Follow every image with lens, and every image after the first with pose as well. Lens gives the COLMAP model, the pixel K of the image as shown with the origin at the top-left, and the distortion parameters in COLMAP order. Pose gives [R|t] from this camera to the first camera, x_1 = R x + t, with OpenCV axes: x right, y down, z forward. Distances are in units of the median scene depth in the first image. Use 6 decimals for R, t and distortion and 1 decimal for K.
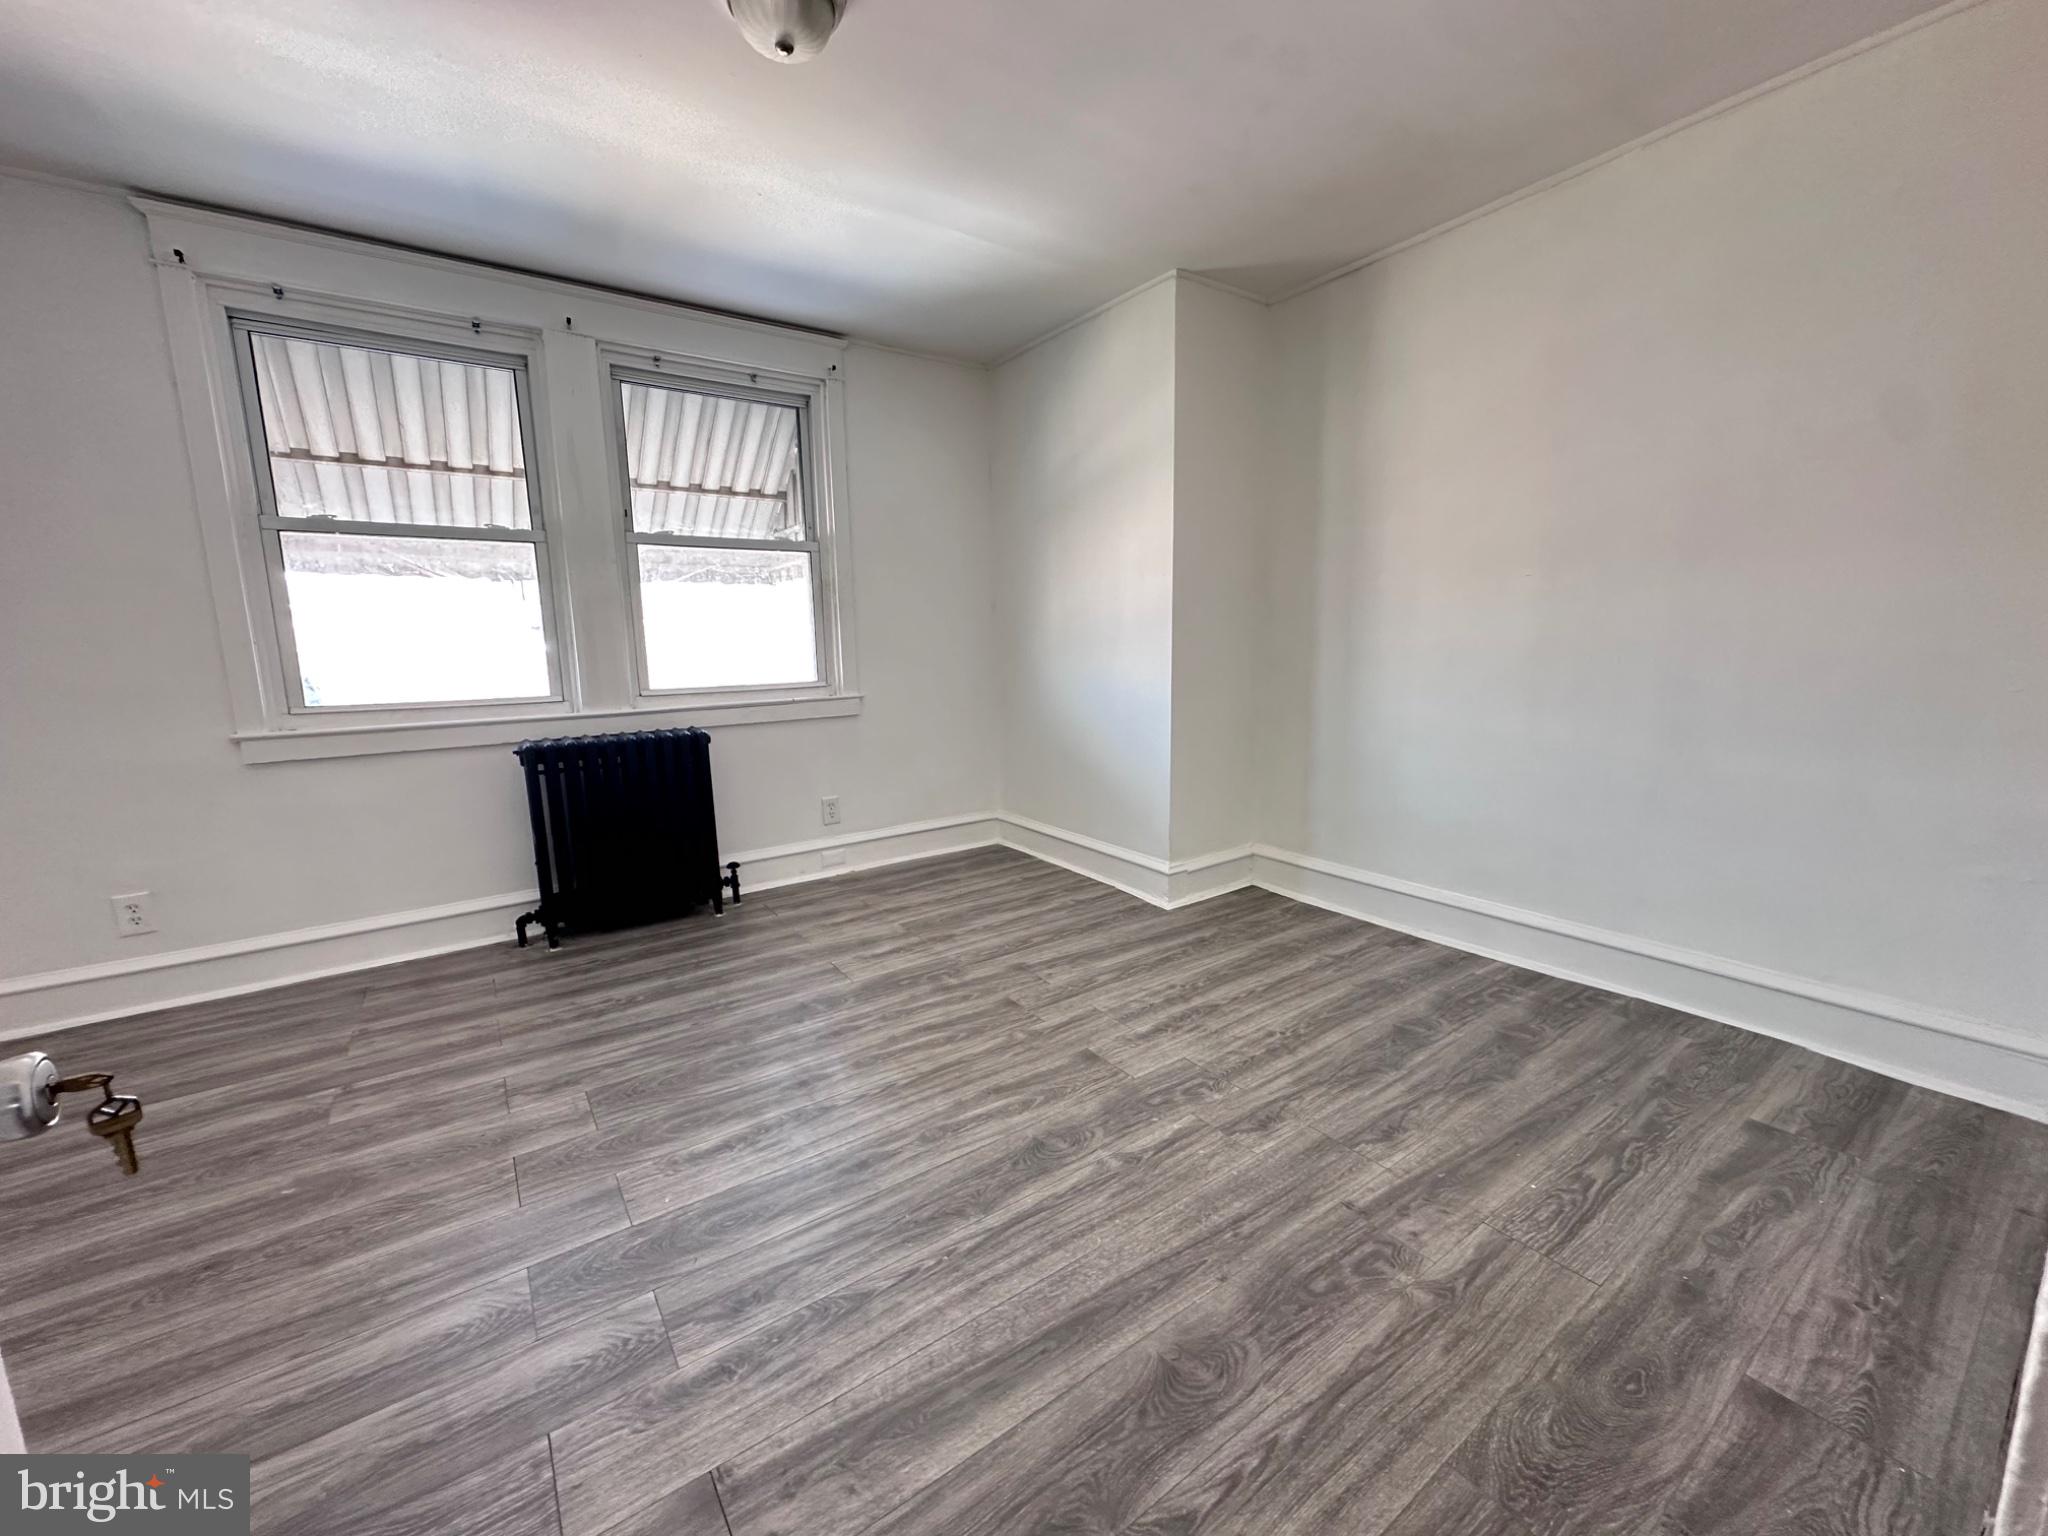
lens RADIAL K [[818.9, 0, 1044.1], [0, 818.9, 756.0], [0, 0, 1]] dist [-0.000841, 0.000990]
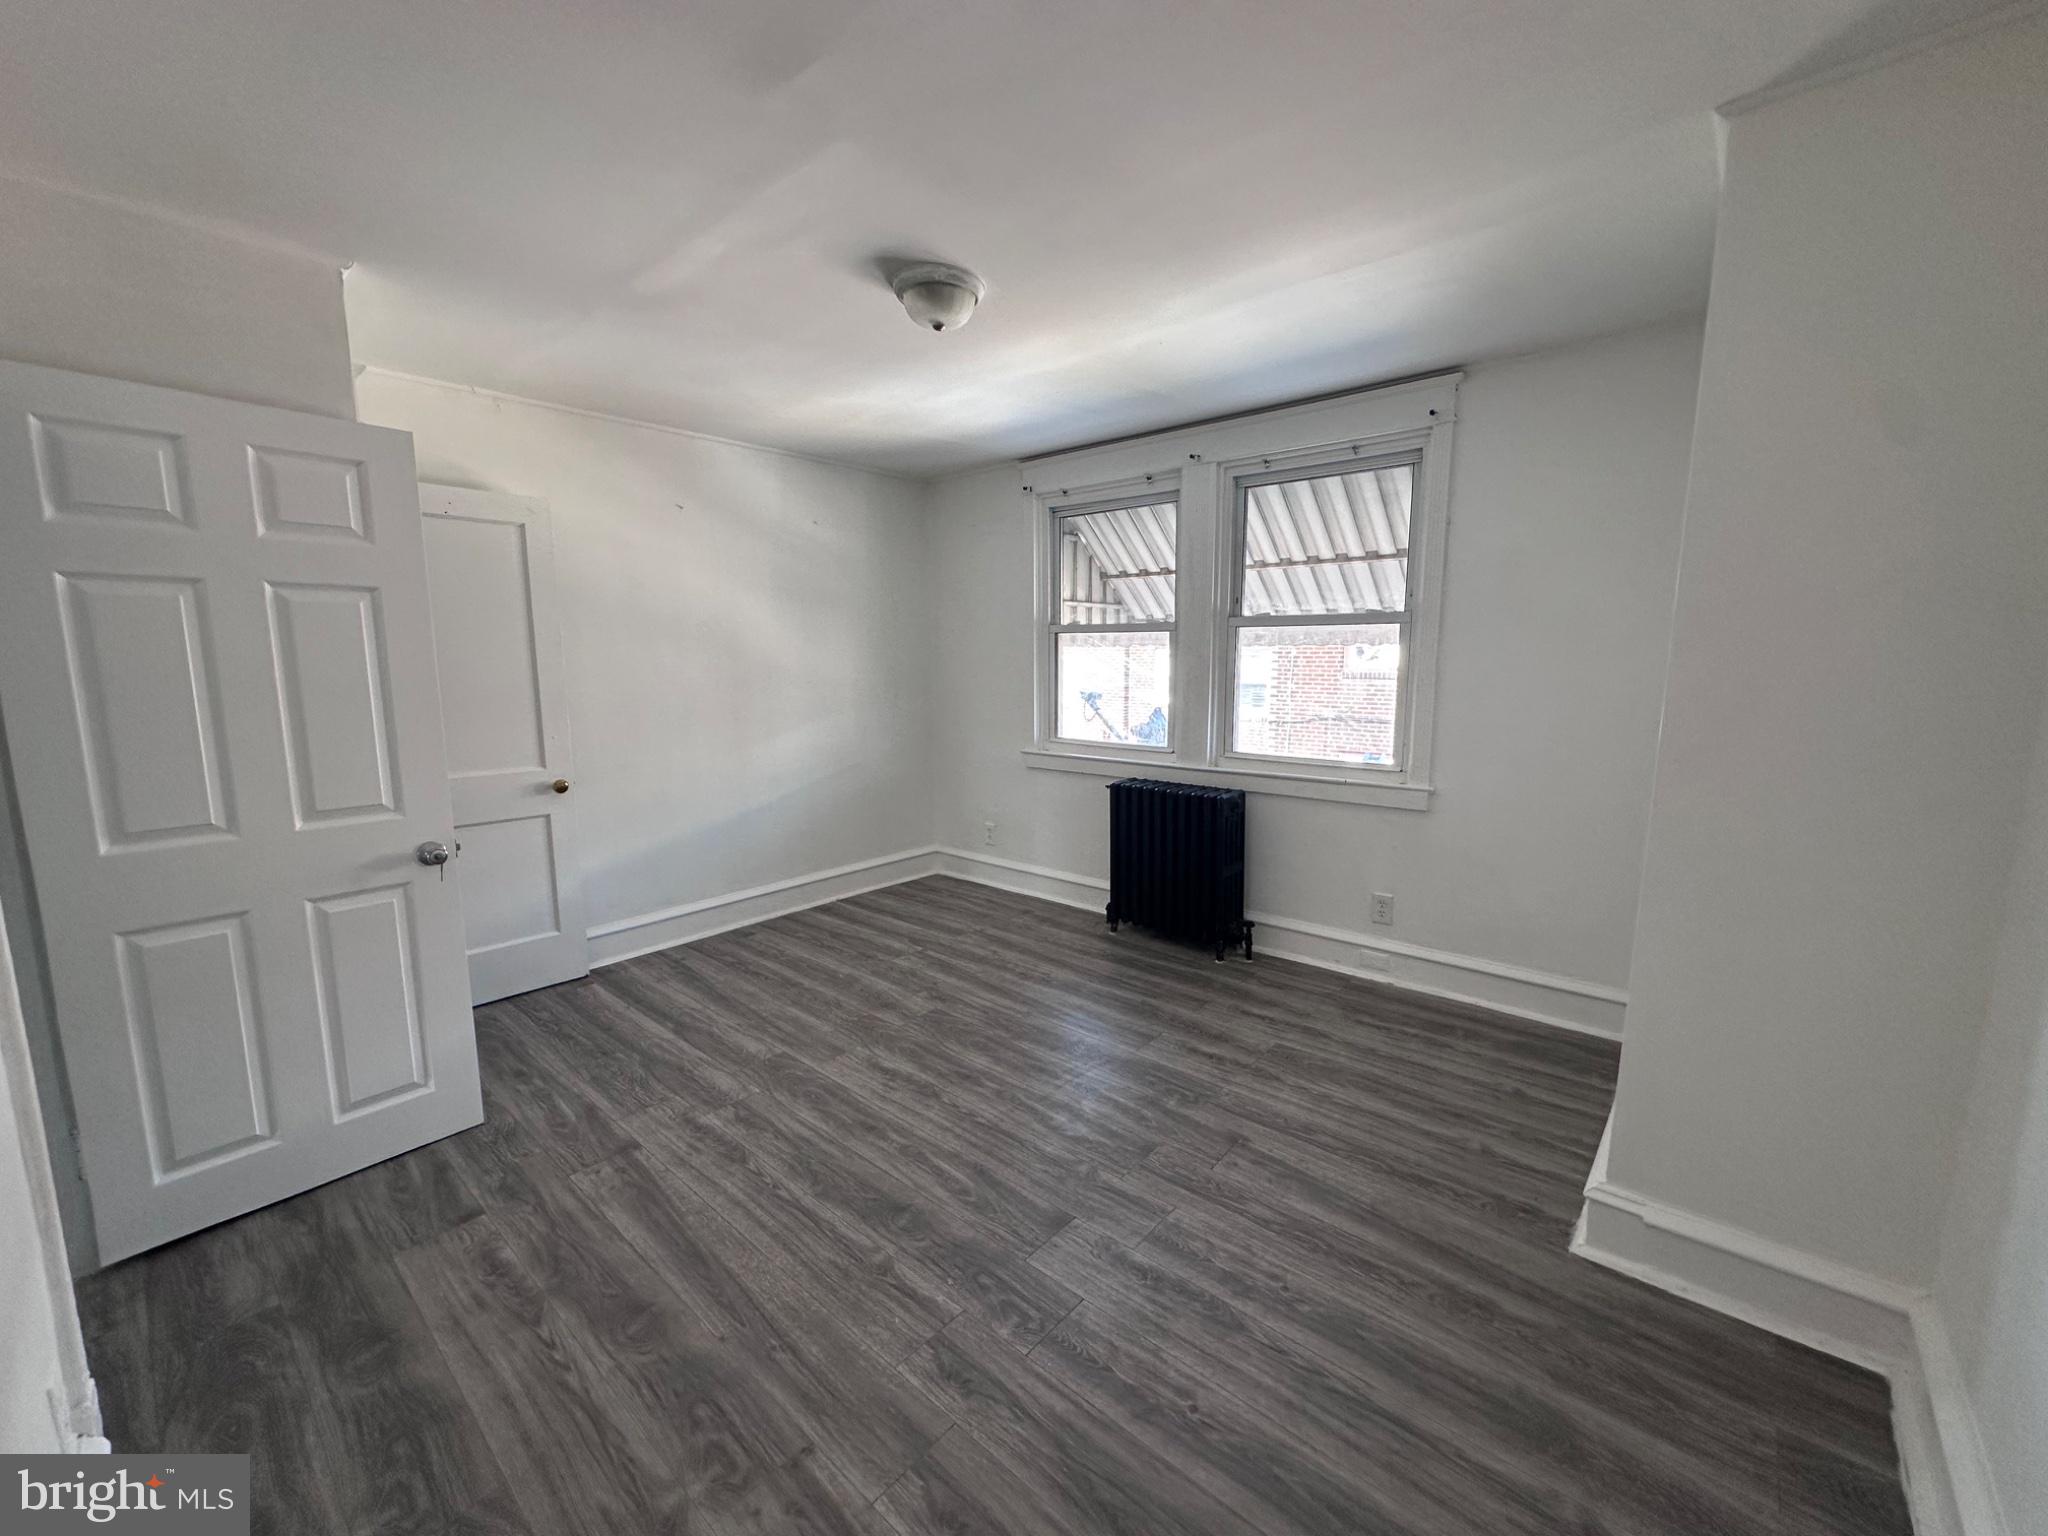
lens RADIAL K [[818.9, 0, 1016.1], [0, 818.9, 758.9], [0, 0, 1]] dist [-0.000841, 0.000990]
pose [[0.215623, 0.147218, -0.965315, 0.813815], [-0.139168, 0.983111, 0.118846, -0.239416], [0.966509, 0.108715, 0.232469, 0.634654]]
